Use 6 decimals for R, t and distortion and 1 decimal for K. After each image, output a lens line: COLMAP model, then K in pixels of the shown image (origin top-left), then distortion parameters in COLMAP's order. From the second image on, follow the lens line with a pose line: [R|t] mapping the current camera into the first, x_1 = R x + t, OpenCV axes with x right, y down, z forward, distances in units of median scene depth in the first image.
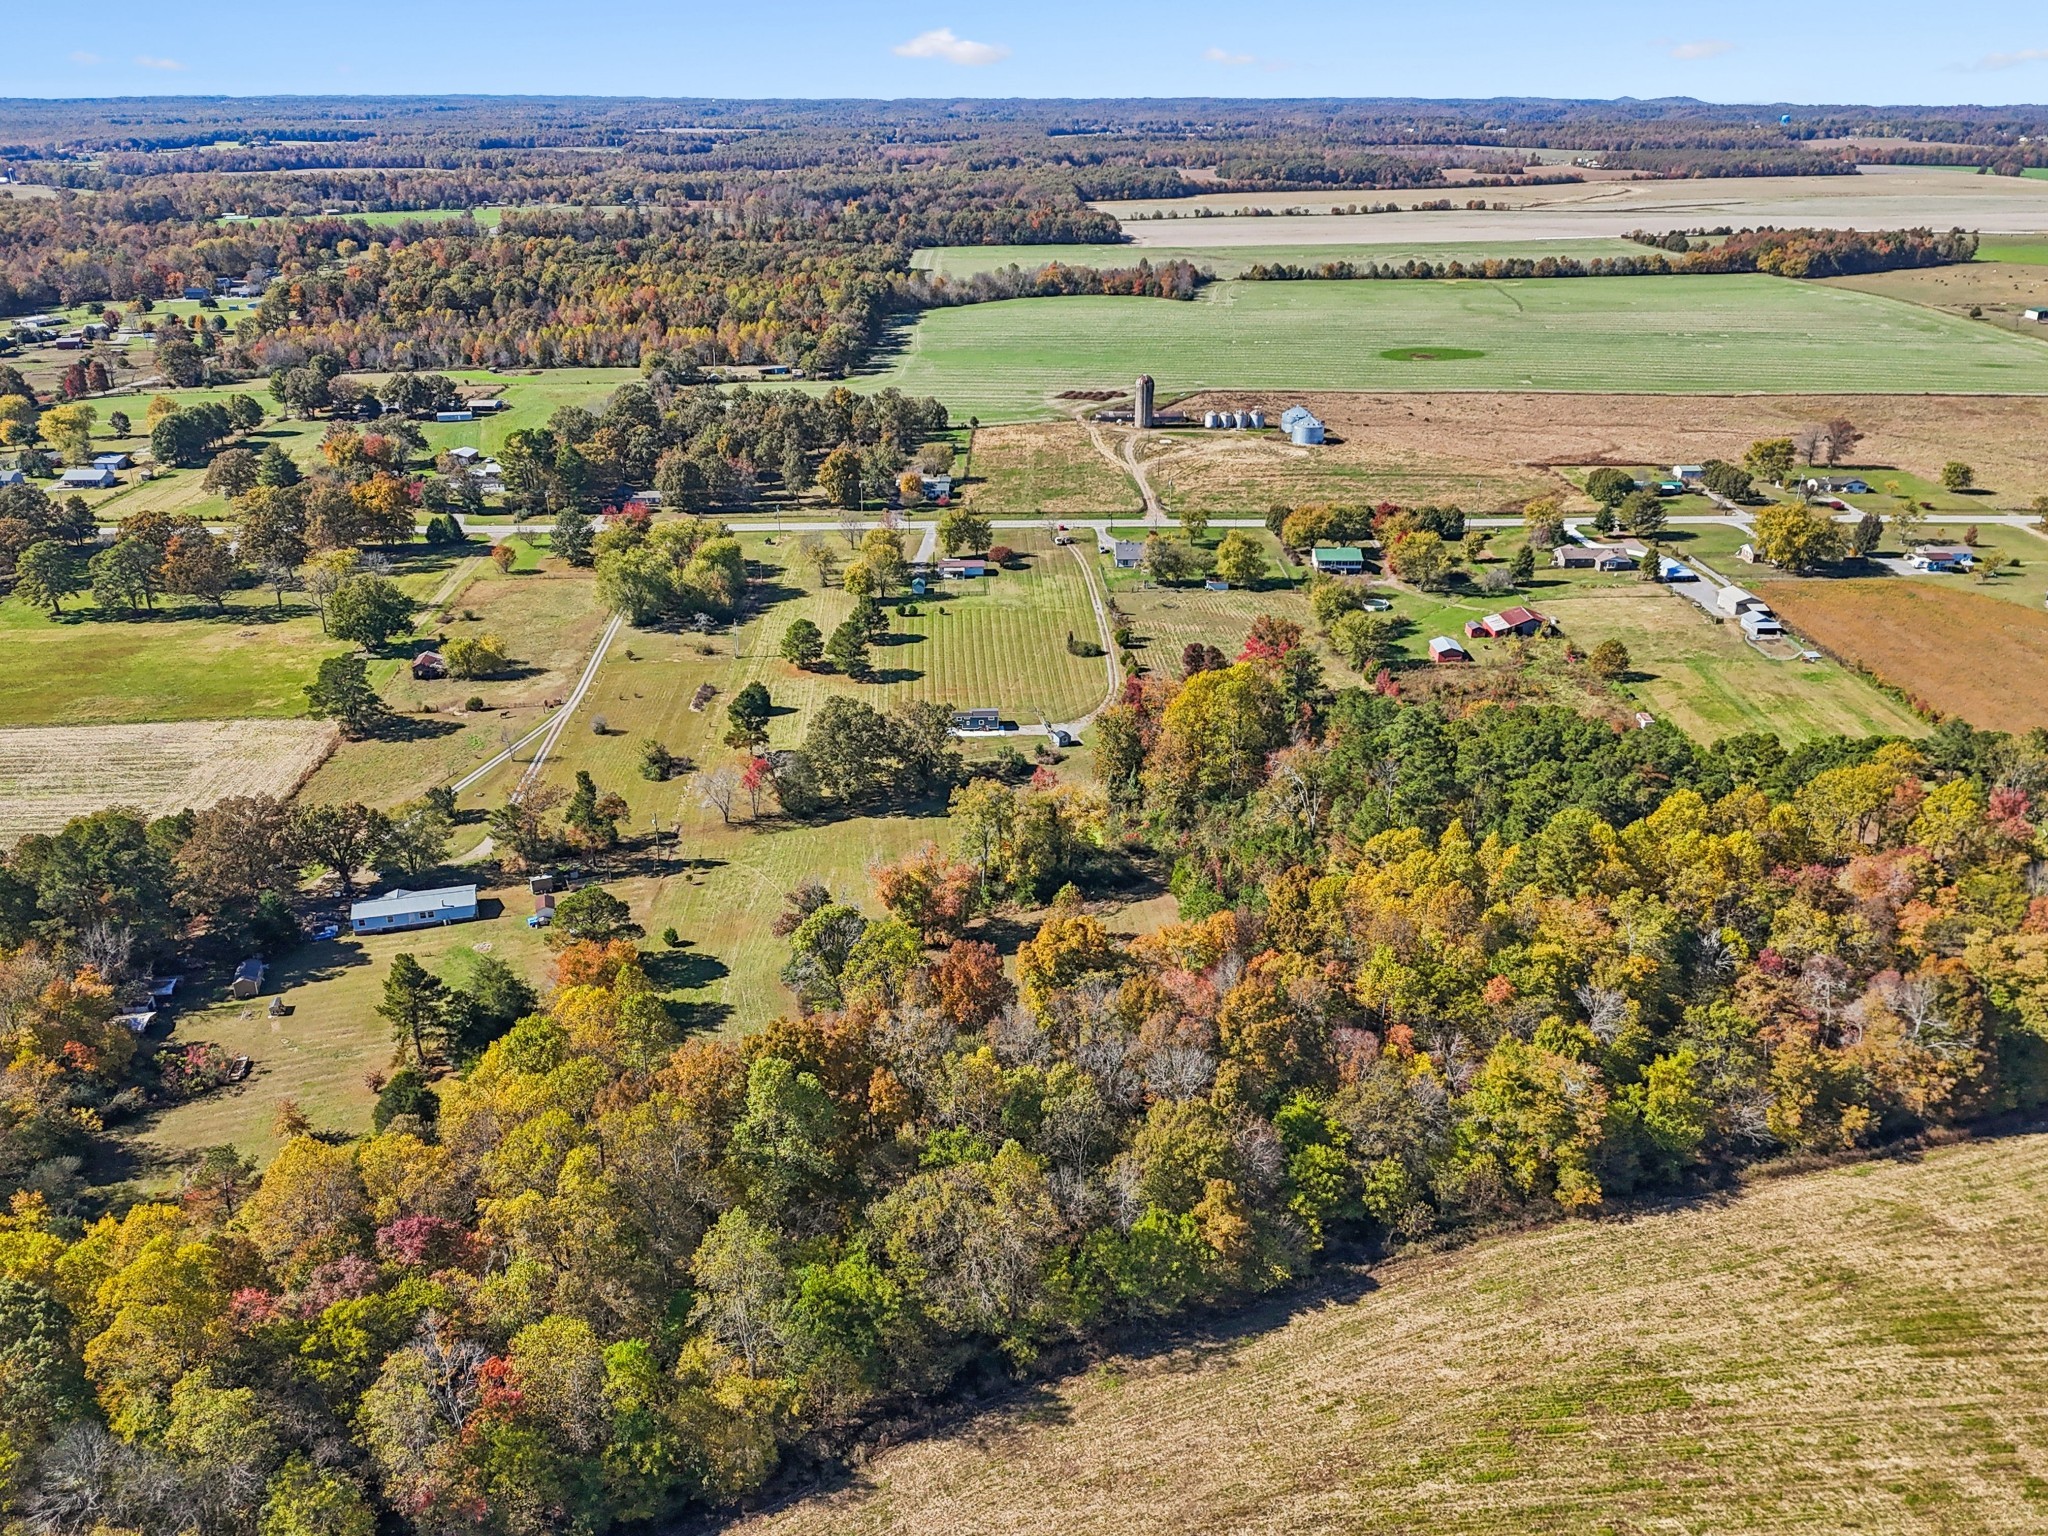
lens RADIAL K [[1589.3, 0, 1004.1], [0, 1589.3, 772.0], [0, 0, 1]] dist [0.064336, -0.052707]
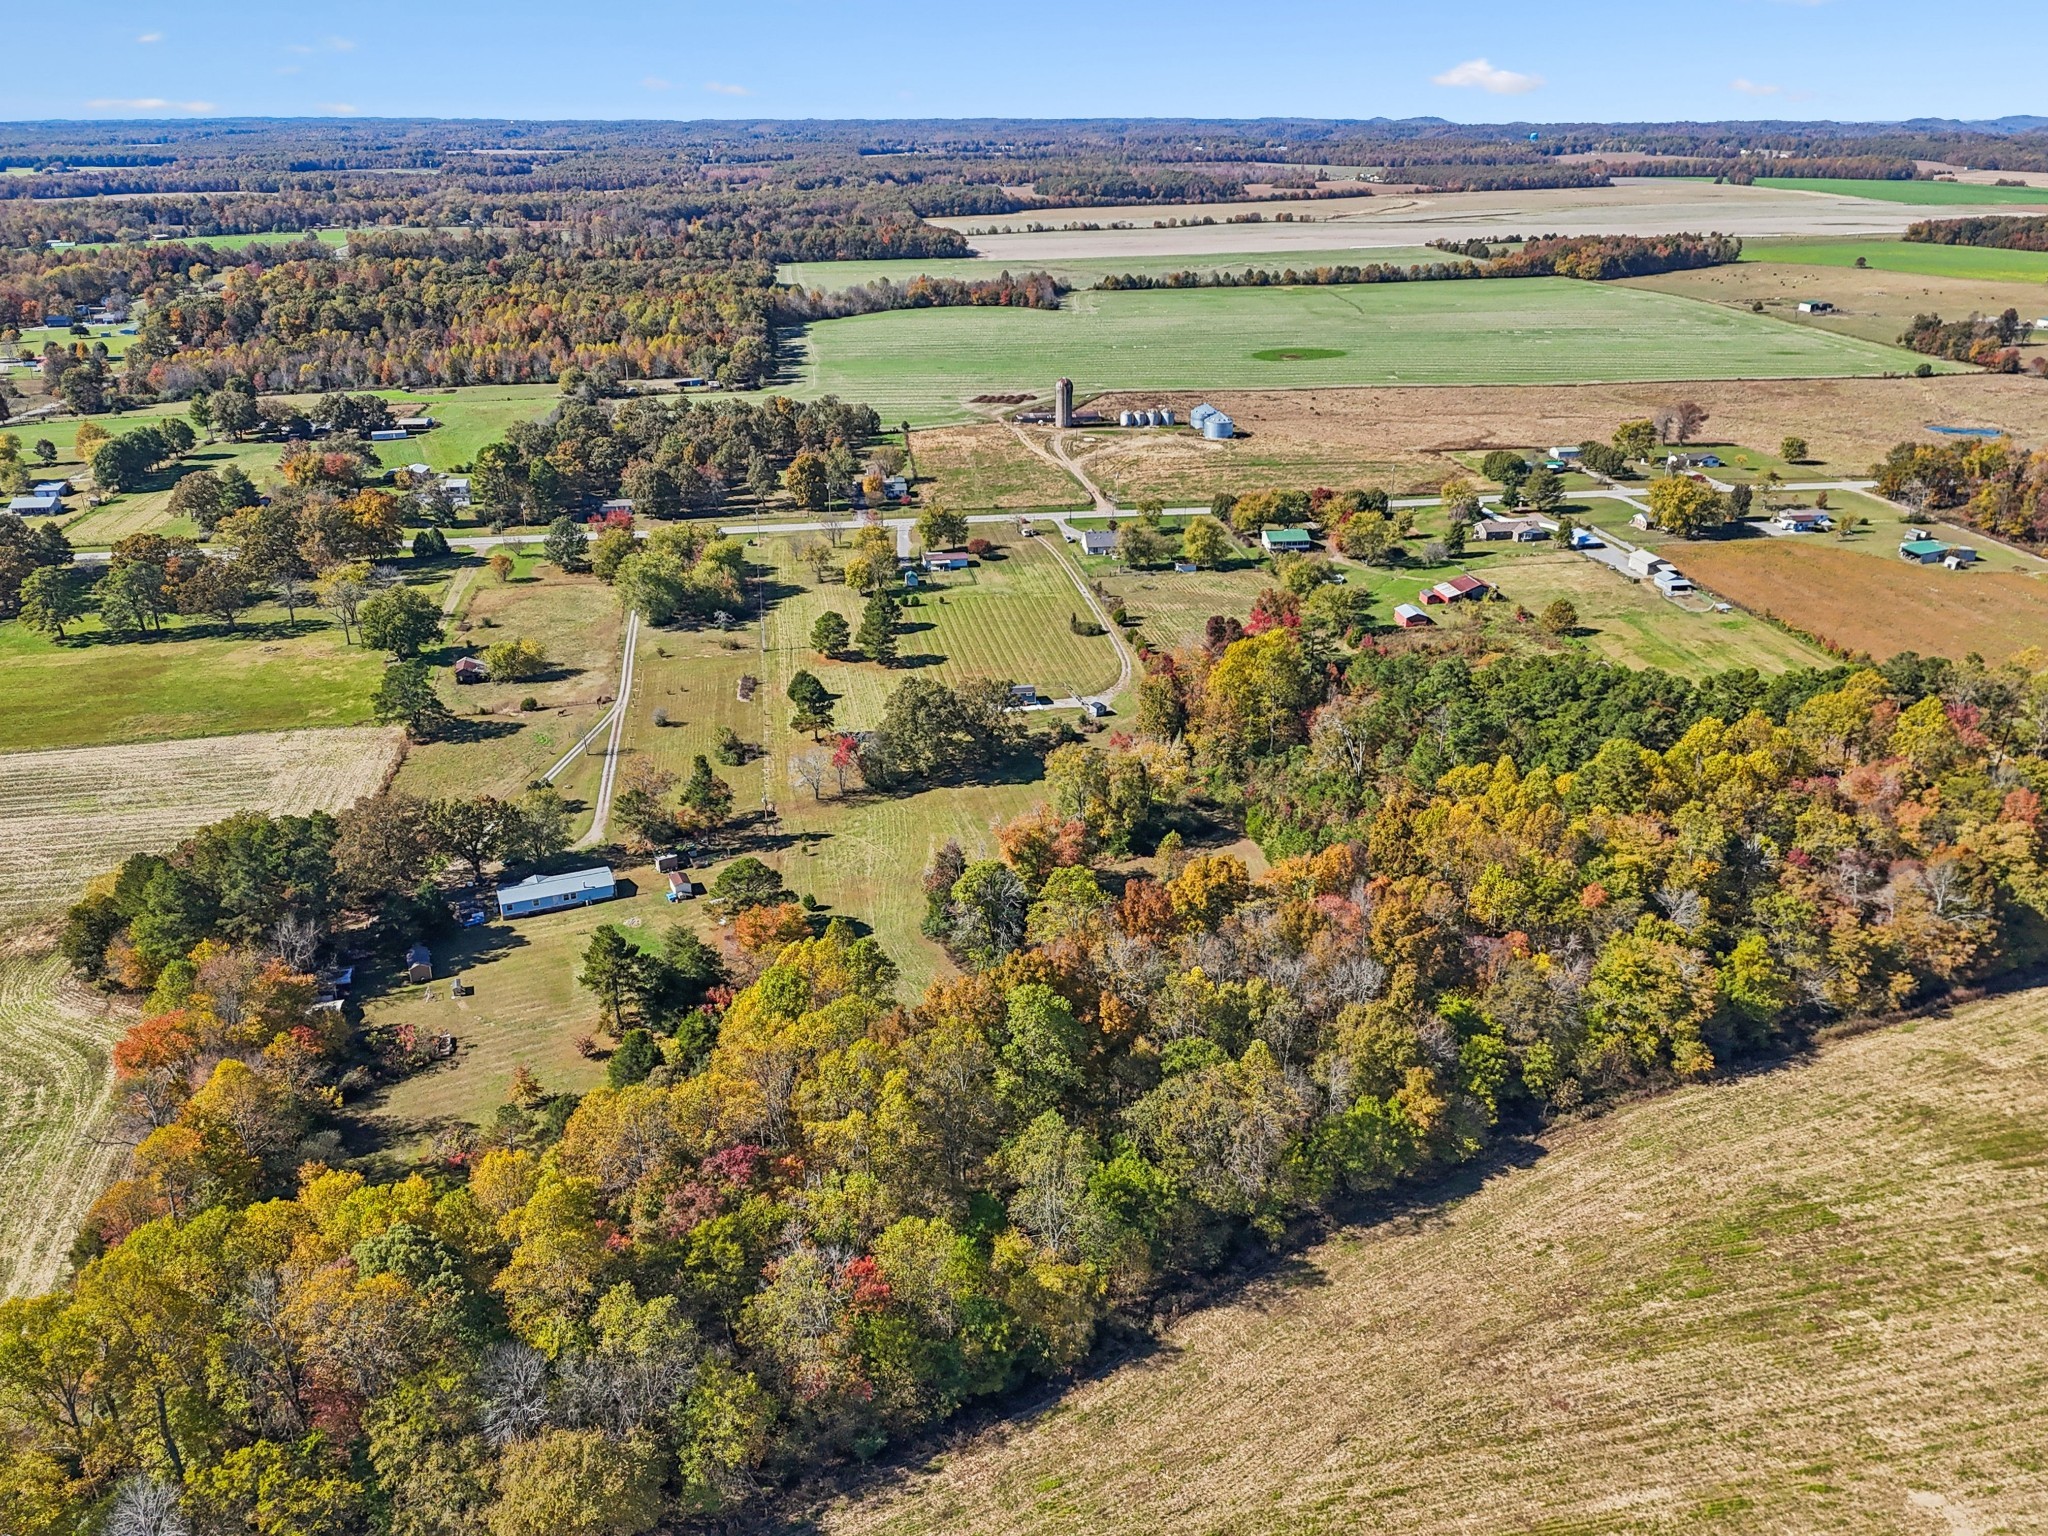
lens RADIAL K [[1526.5, 0, 1004.8], [0, 1526.5, 764.2], [0, 0, 1]] dist [0.064675, -0.054841]
pose [[0.992788, -0.051567, 0.108230, -0.115736], [0.051686, 0.998662, 0.001702, 0.009461], [-0.108173, 0.003904, 0.994124, -0.026260]]
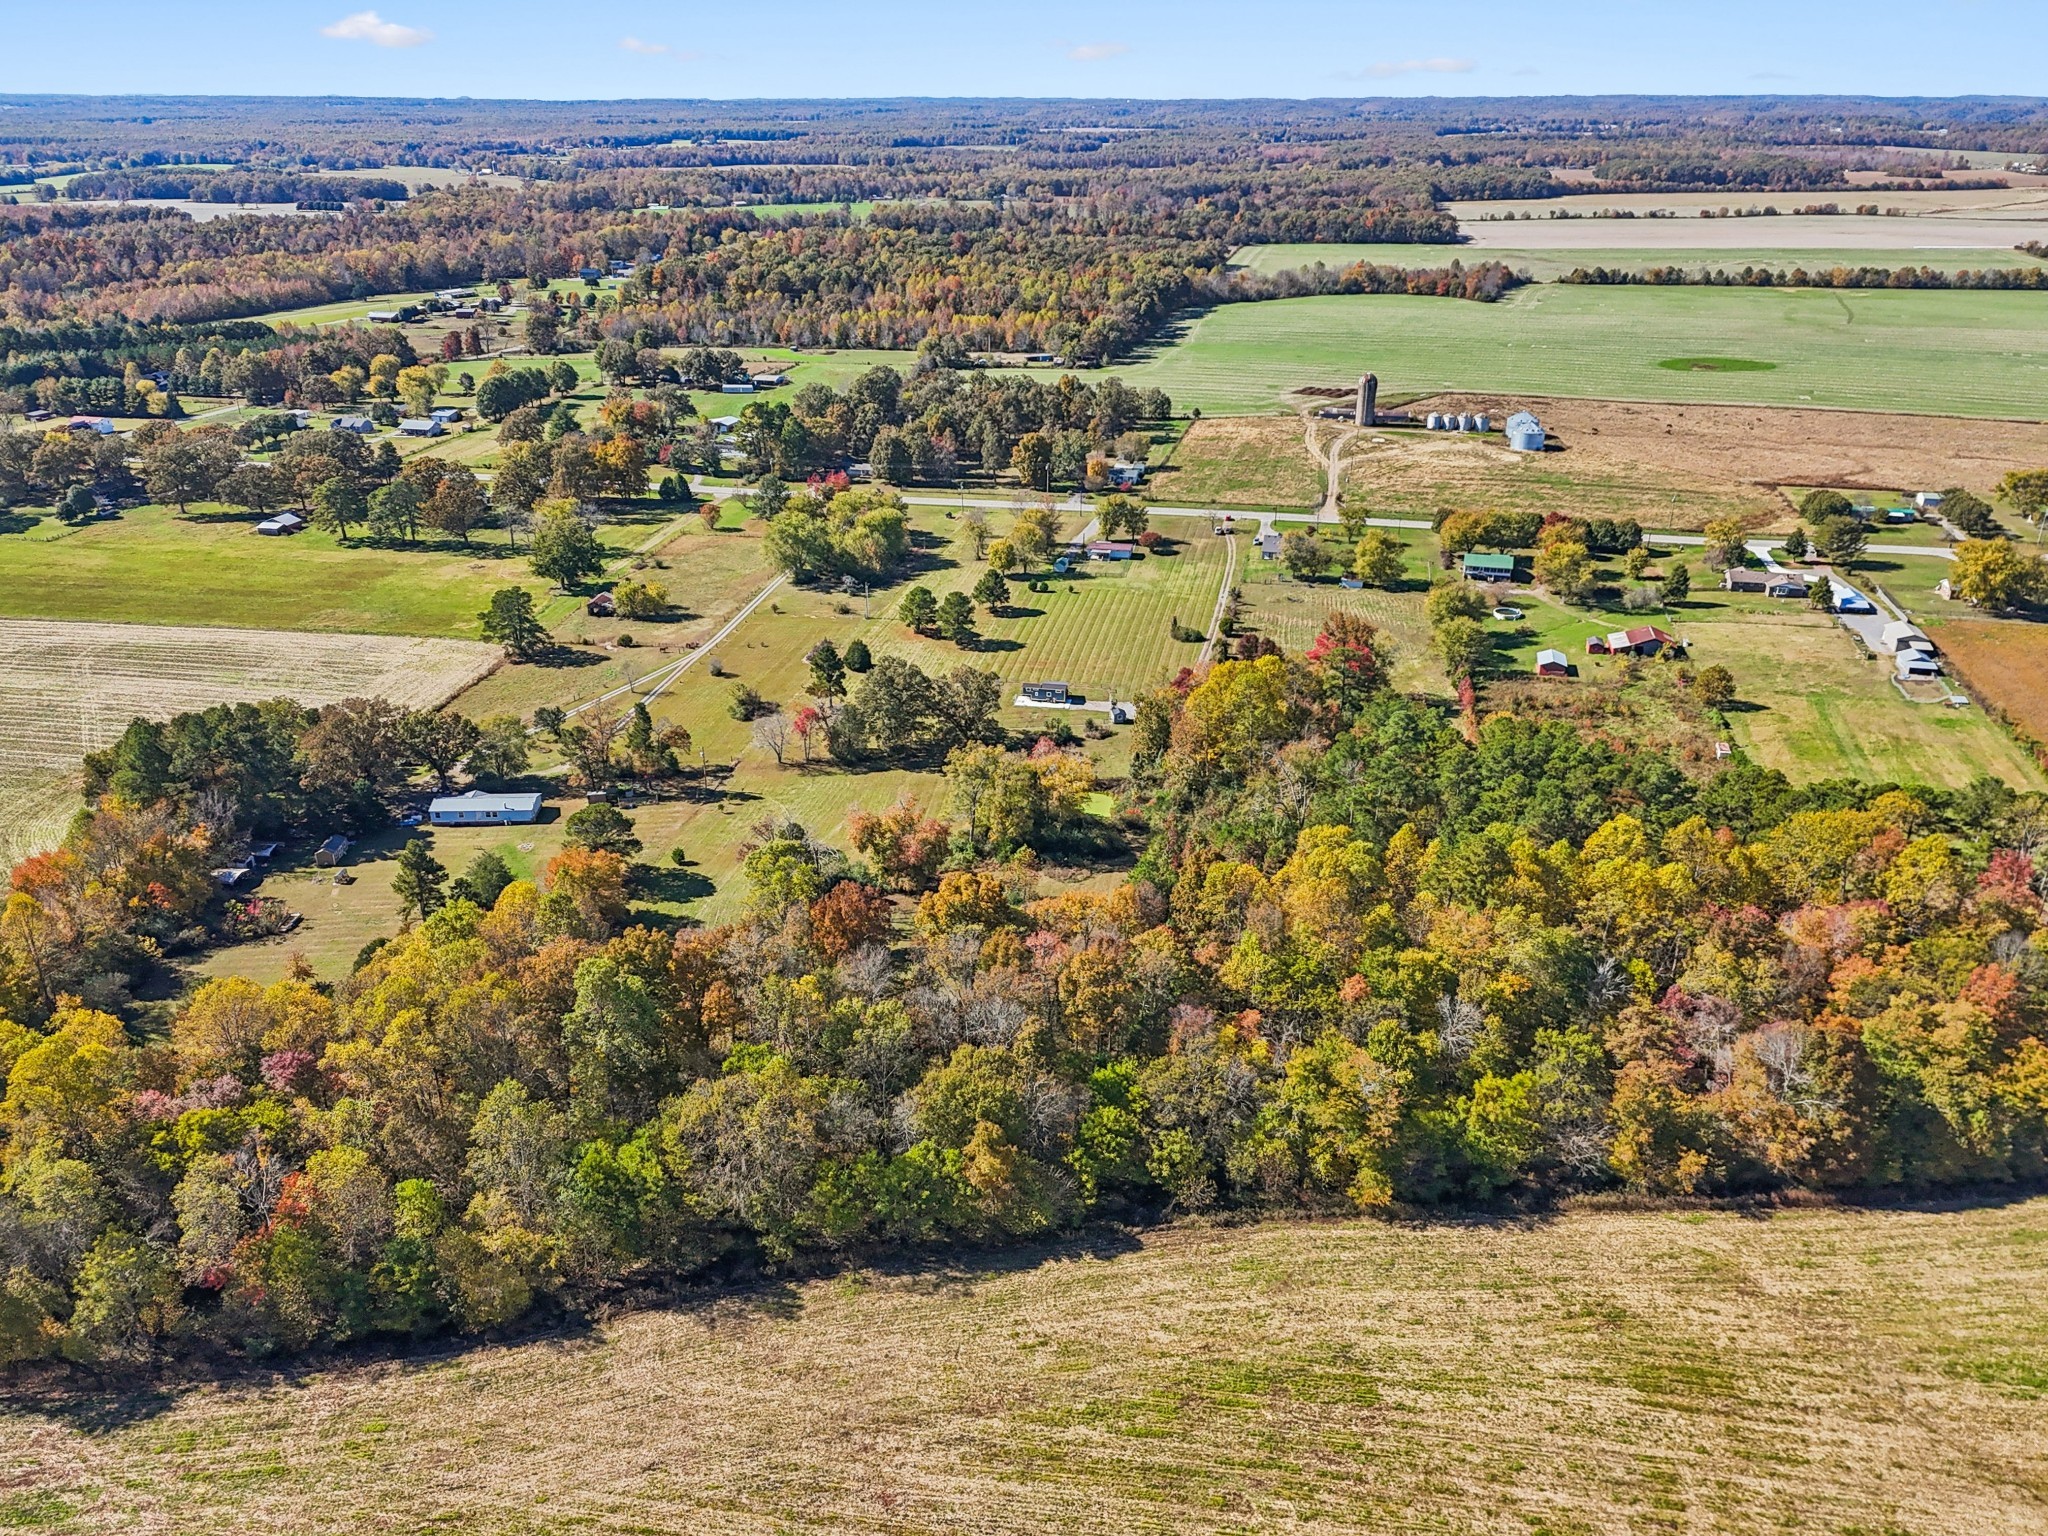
lens RADIAL K [[1526.5, 0, 1004.8], [0, 1526.5, 764.2], [0, 0, 1]] dist [0.064675, -0.054841]
pose [[0.971789, 0.095254, -0.215761, 0.149338], [-0.093075, 0.995453, 0.020262, -0.002223], [0.216709, 0.000392, 0.976236, 0.001929]]
